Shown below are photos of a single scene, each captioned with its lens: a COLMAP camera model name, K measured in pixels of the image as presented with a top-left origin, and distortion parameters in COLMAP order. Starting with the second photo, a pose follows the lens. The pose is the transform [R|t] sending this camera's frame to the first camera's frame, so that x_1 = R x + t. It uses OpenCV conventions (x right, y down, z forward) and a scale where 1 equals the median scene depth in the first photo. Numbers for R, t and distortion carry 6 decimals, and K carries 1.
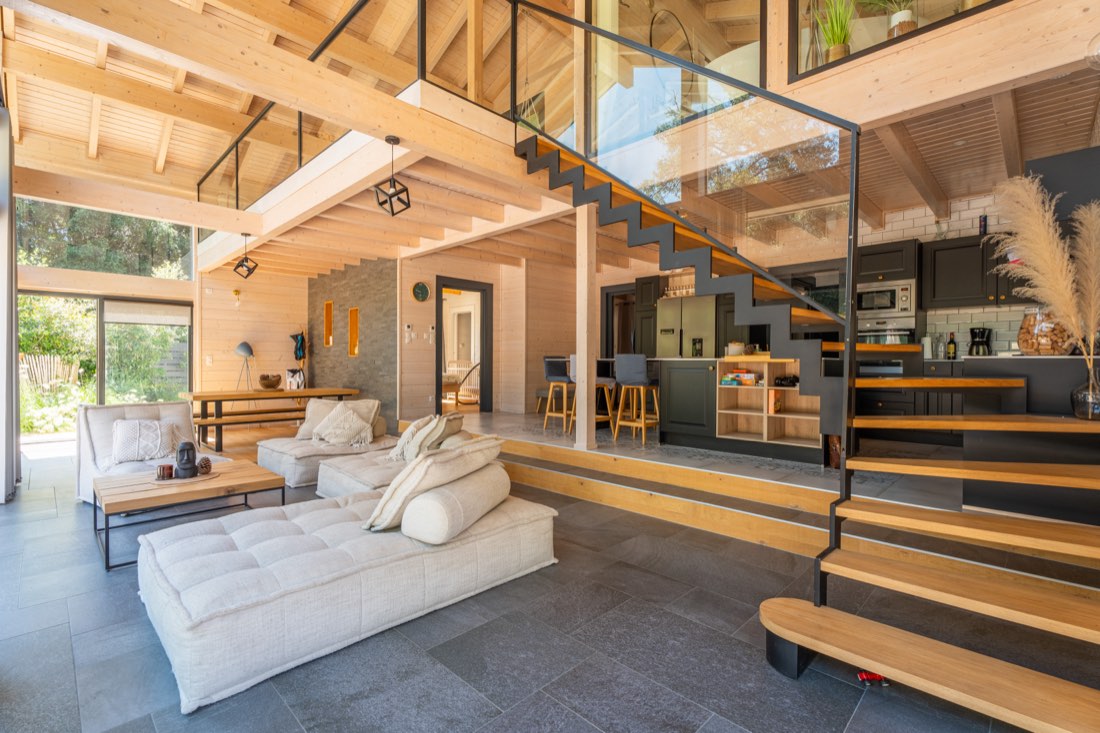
lens RADIAL K [[491.1, 0, 550.0], [0, 491.1, 366.5], [0, 0, 1]] dist [-0.000477, -0.000237]
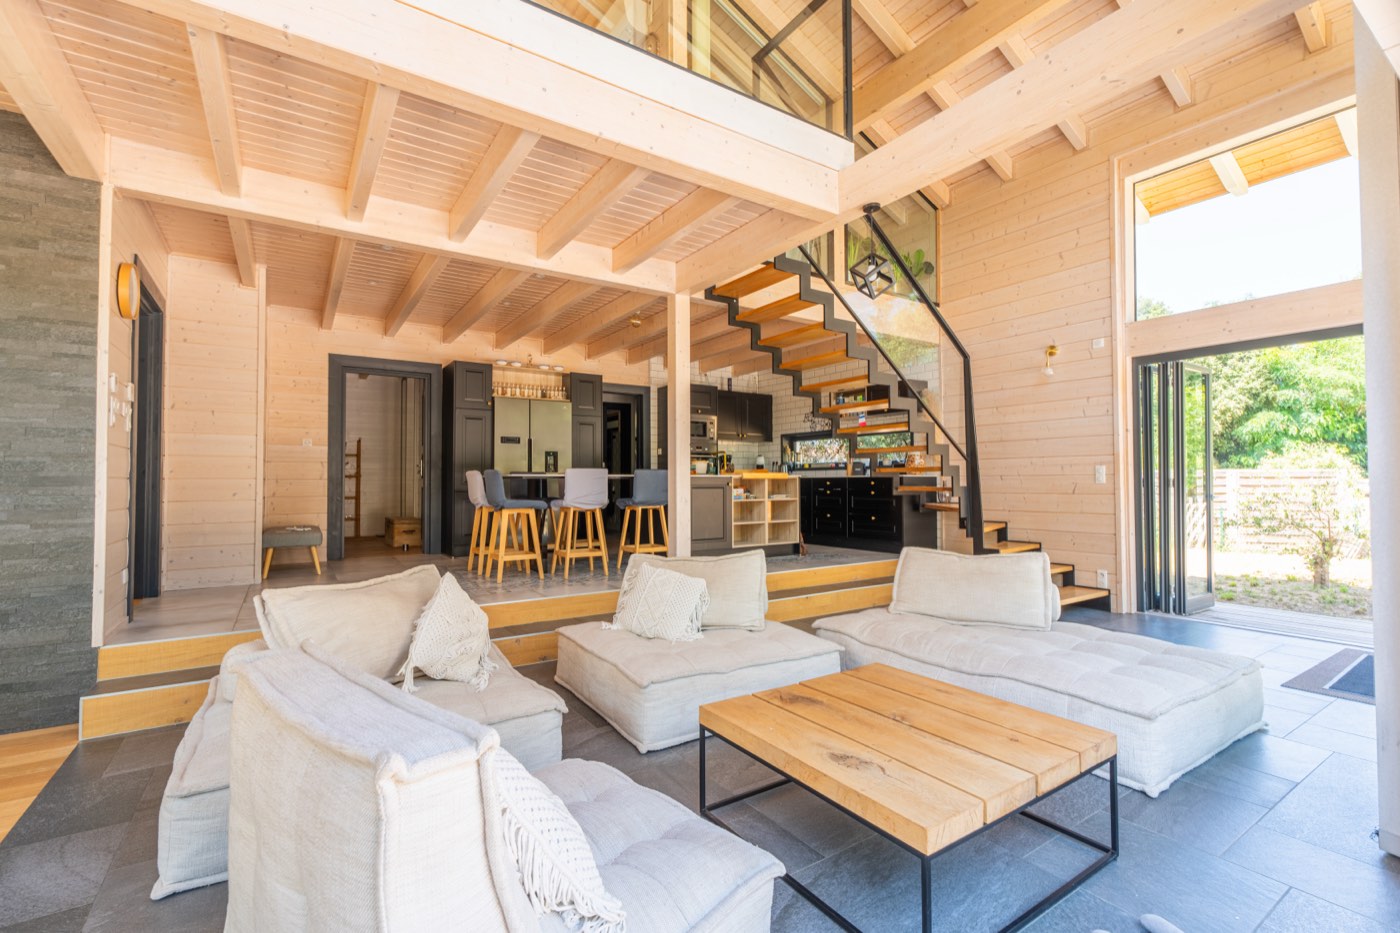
lens RADIAL K [[625.1, 0, 700.0], [0, 625.1, 466.5], [0, 0, 1]] dist [-0.000477, -0.000237]
pose [[0.204671, 0.020504, 0.978616, -0.369464], [0.010785, 0.999673, -0.023201, -0.001784], [-0.978771, 0.015302, 0.204383, 0.280942]]
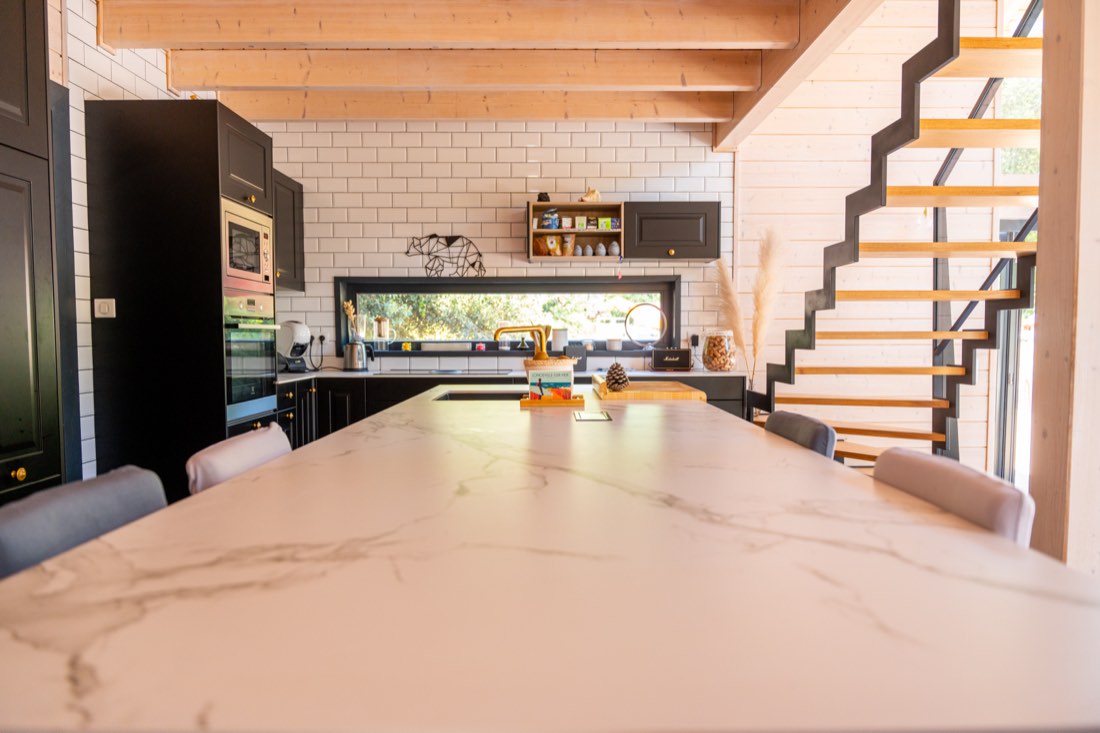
lens RADIAL K [[745.1, 0, 550.0], [0, 745.1, 366.5], [0, 0, 1]] dist [0.003788, 0.000035]
pose [[-0.703980, -0.032804, 0.709462, -0.000286], [0.004528, 0.998705, 0.050670, -0.026804], [-0.710206, 0.038883, -0.702920, 0.536016]]
